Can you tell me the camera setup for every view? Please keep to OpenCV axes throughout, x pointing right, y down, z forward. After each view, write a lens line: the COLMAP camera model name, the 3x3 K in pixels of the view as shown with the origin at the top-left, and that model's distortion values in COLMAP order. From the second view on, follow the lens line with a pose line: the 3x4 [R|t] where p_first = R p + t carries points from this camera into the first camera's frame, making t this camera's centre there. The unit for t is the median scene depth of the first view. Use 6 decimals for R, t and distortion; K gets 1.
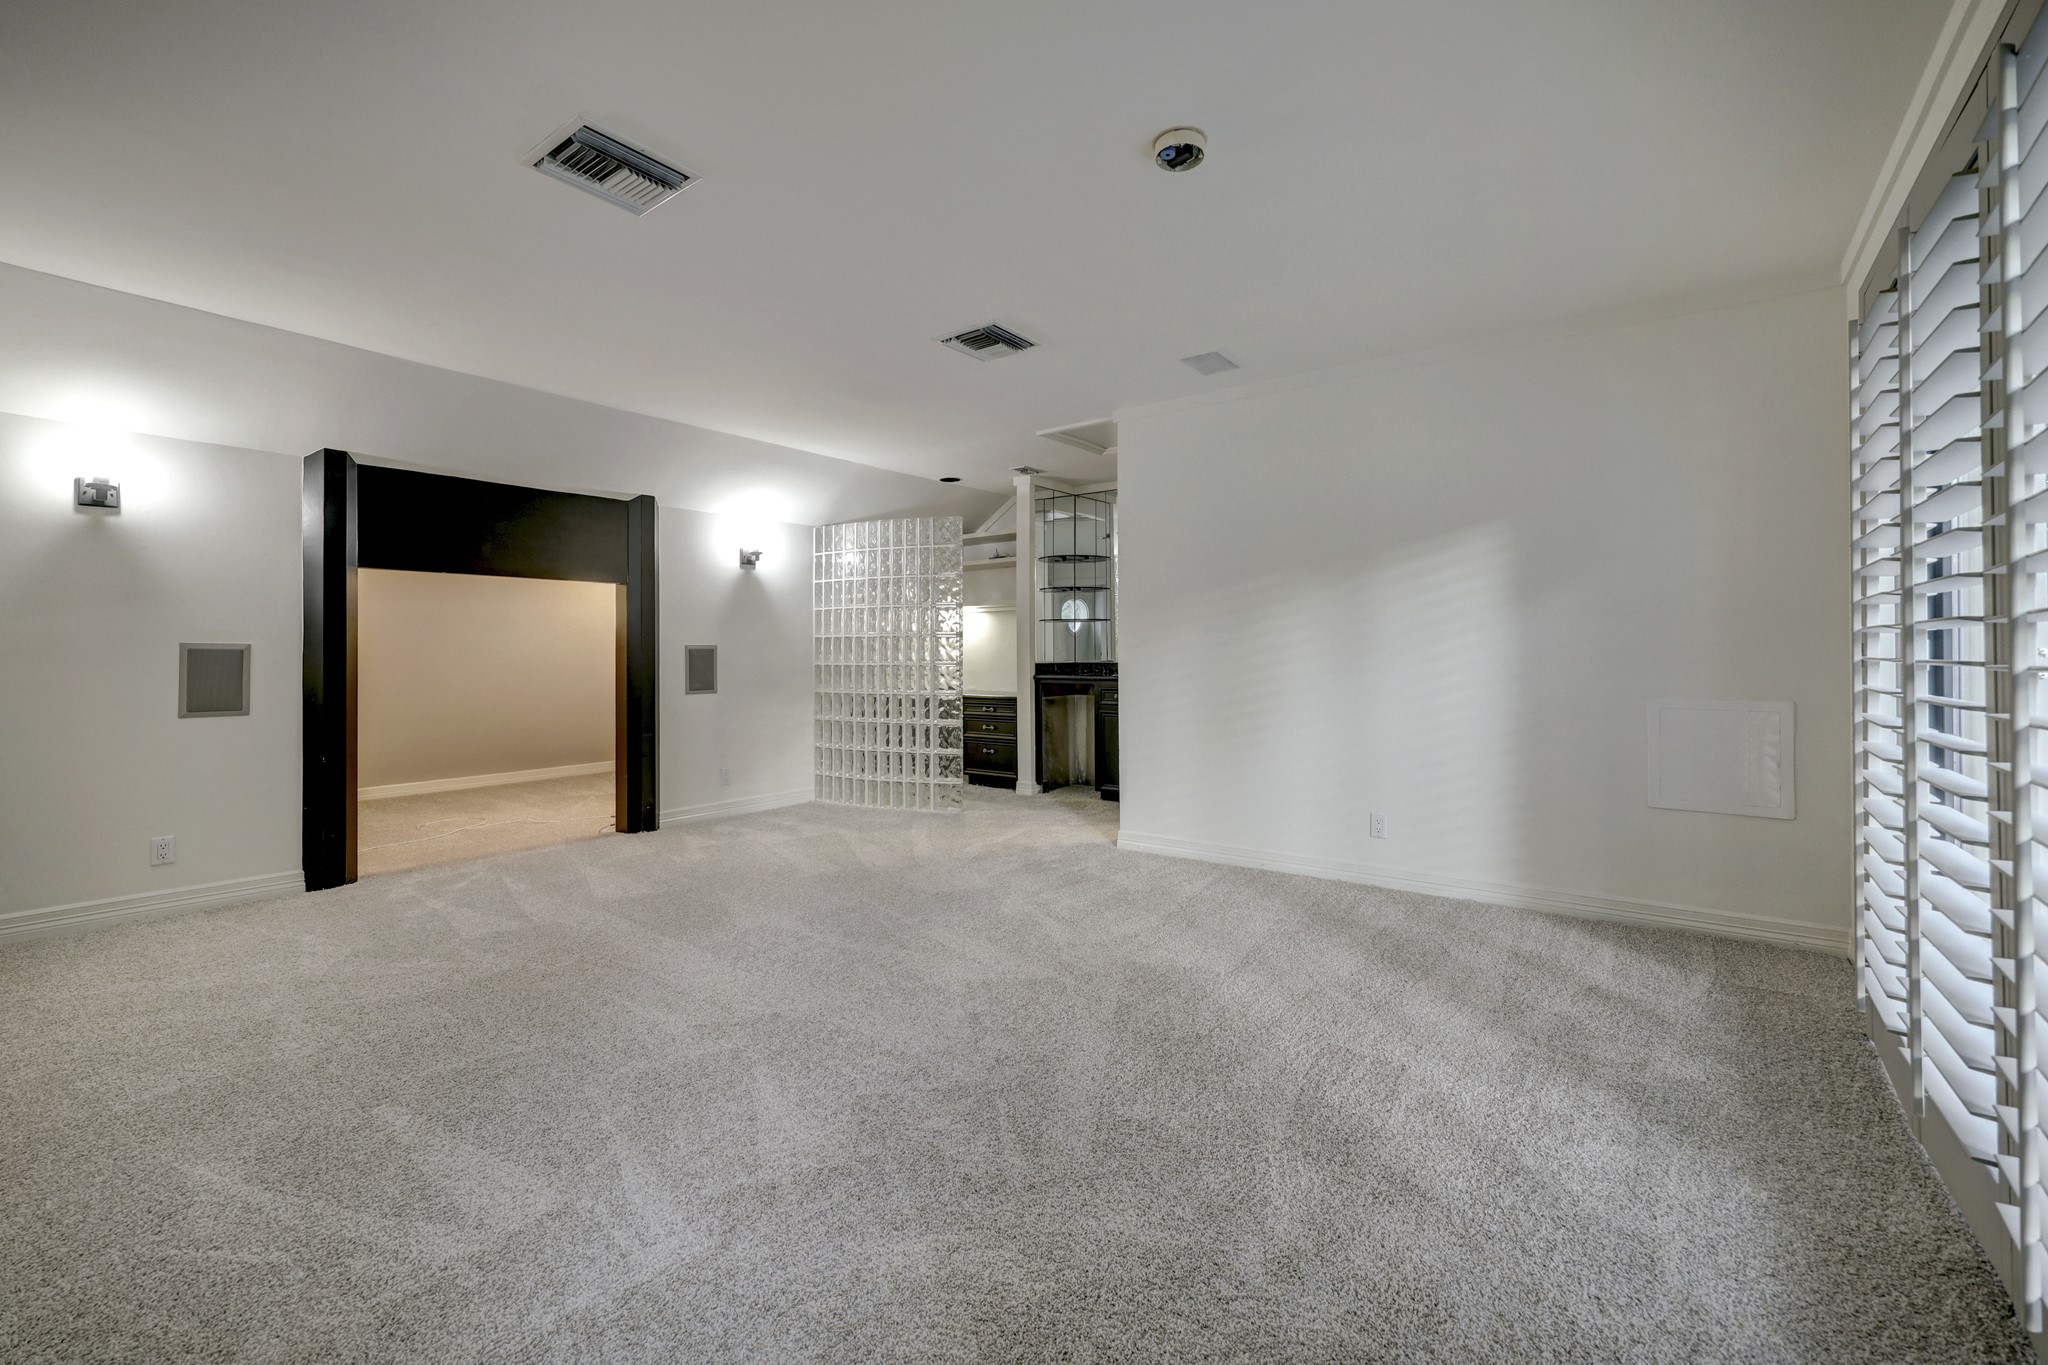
lens RADIAL K [[839.1, 0, 1024.7], [0, 839.1, 662.2], [0, 0, 1]] dist [0.001210, 0.000191]
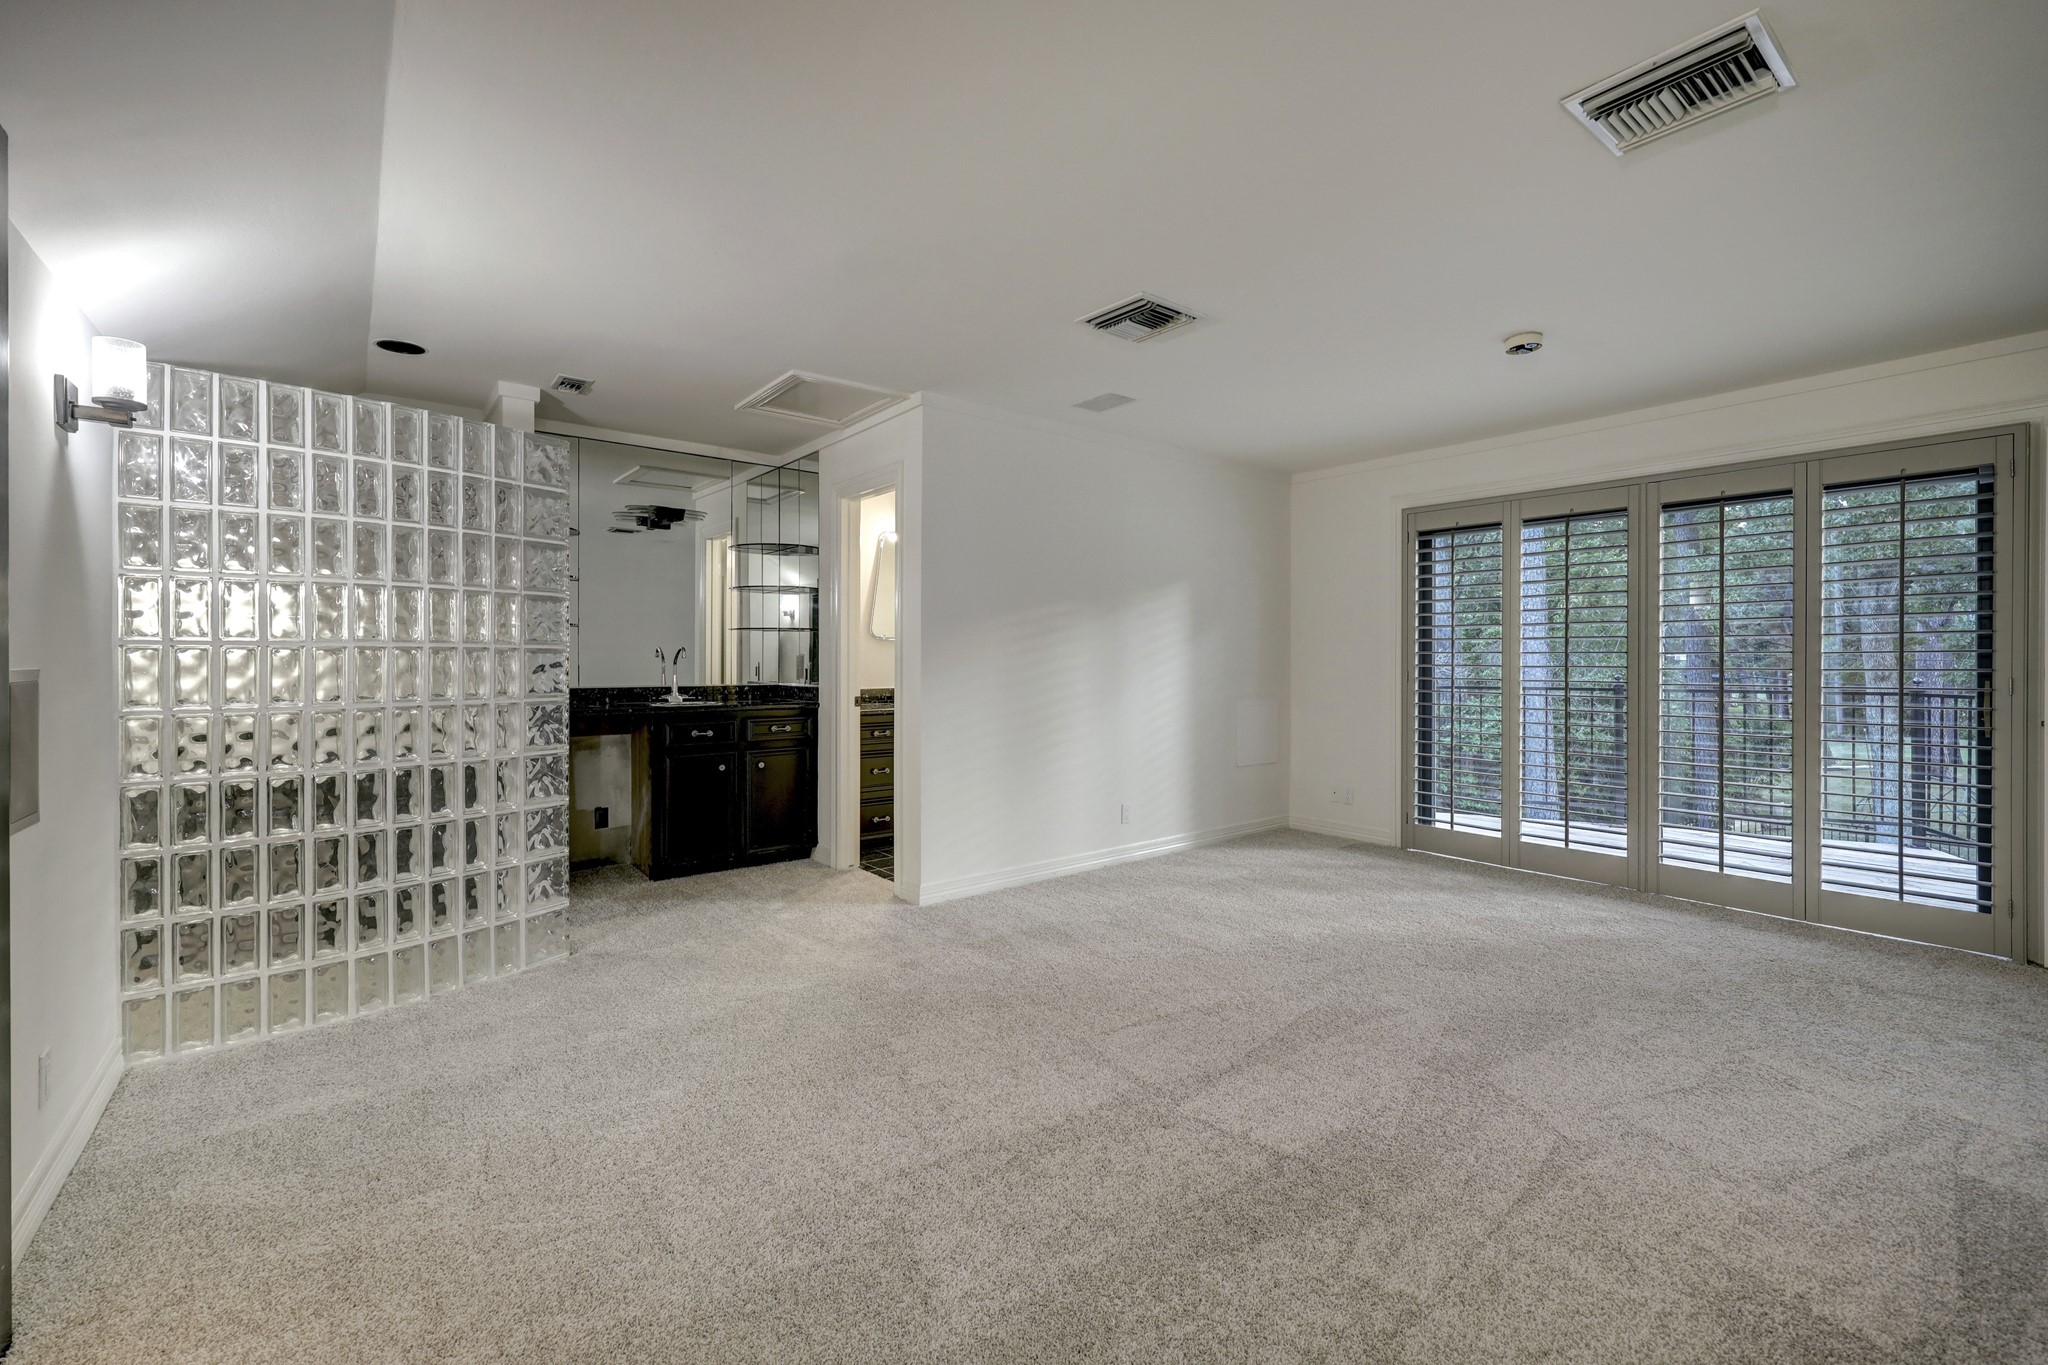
lens RADIAL K [[839.1, 0, 1019.9], [0, 839.1, 672.2], [0, 0, 1]] dist [0.001210, 0.000191]
pose [[0.260526, -0.007351, 0.965439, -0.758109], [0.010209, 0.999936, 0.004858, -0.021150], [-0.965413, 0.008591, 0.260584, 0.758230]]
